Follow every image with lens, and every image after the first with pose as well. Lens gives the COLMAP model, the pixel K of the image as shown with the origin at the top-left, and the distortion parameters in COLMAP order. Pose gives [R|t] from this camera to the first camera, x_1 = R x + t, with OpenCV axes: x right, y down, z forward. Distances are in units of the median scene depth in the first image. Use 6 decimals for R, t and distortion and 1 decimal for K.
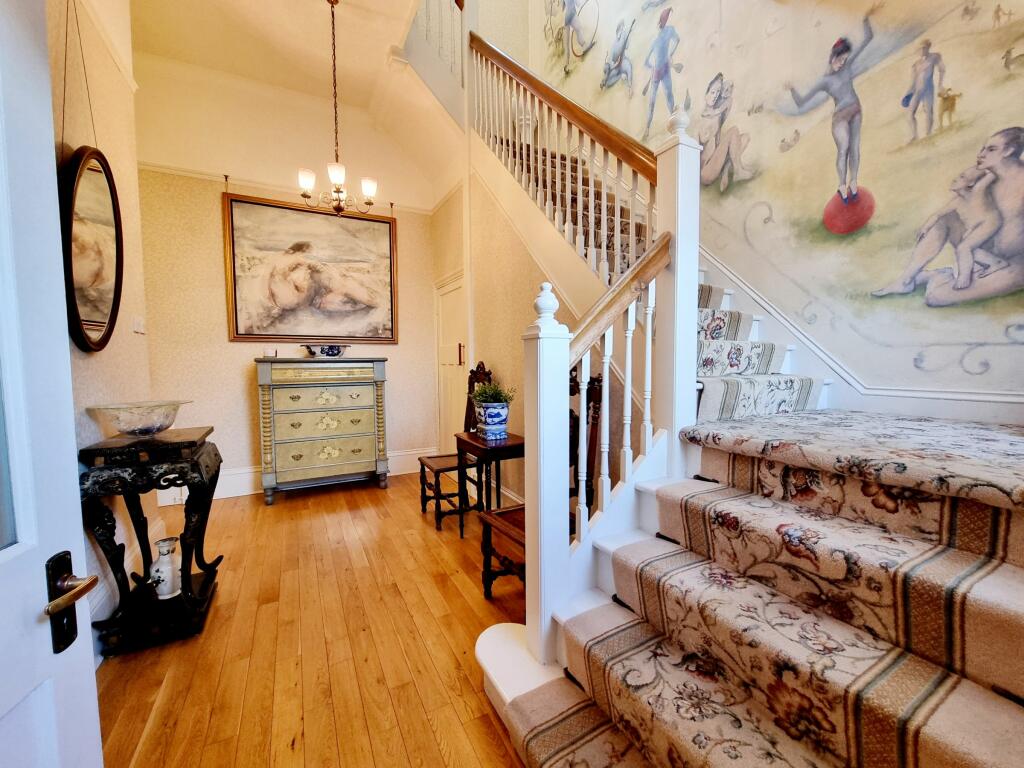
lens RADIAL K [[419.2, 0, 514.2], [0, 419.2, 387.2], [0, 0, 1]] dist [-0.004617, 0.000047]
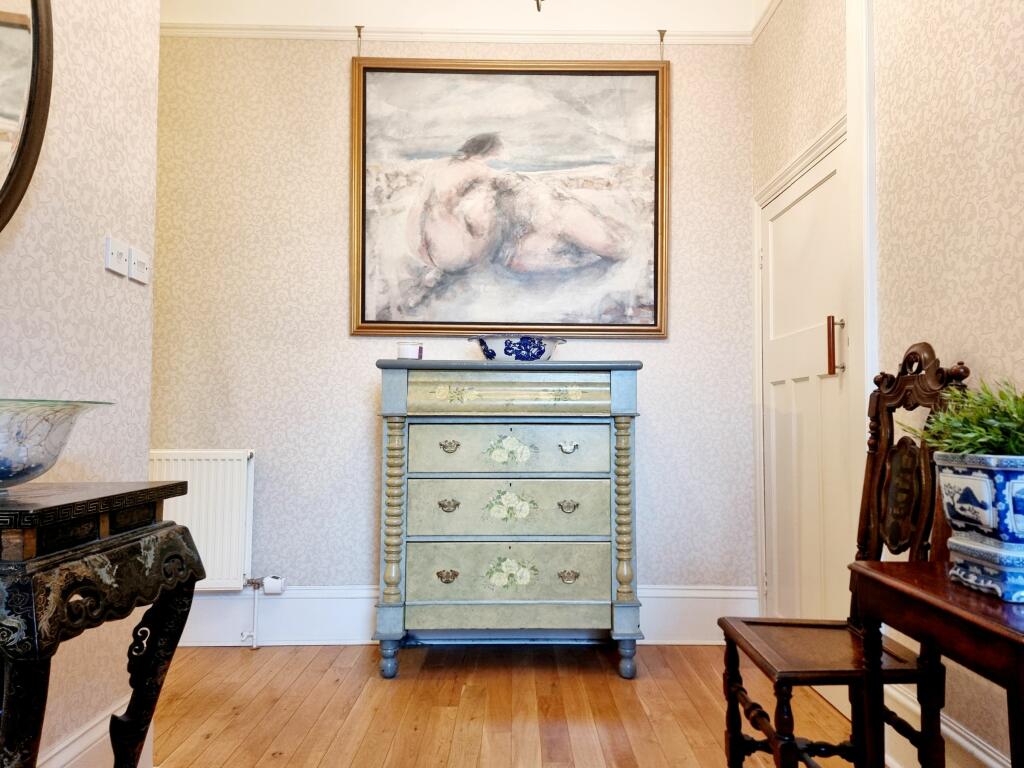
lens RADIAL K [[726.7, 0, 516.2], [0, 726.7, 380.9], [0, 0, 1]] dist [0.073779, -0.049380]
pose [[0.888917, -0.011377, -0.457926, -0.079152], [-0.041187, 0.993657, -0.104639, 0.033834], [0.456212, 0.111876, 0.882810, 0.294165]]
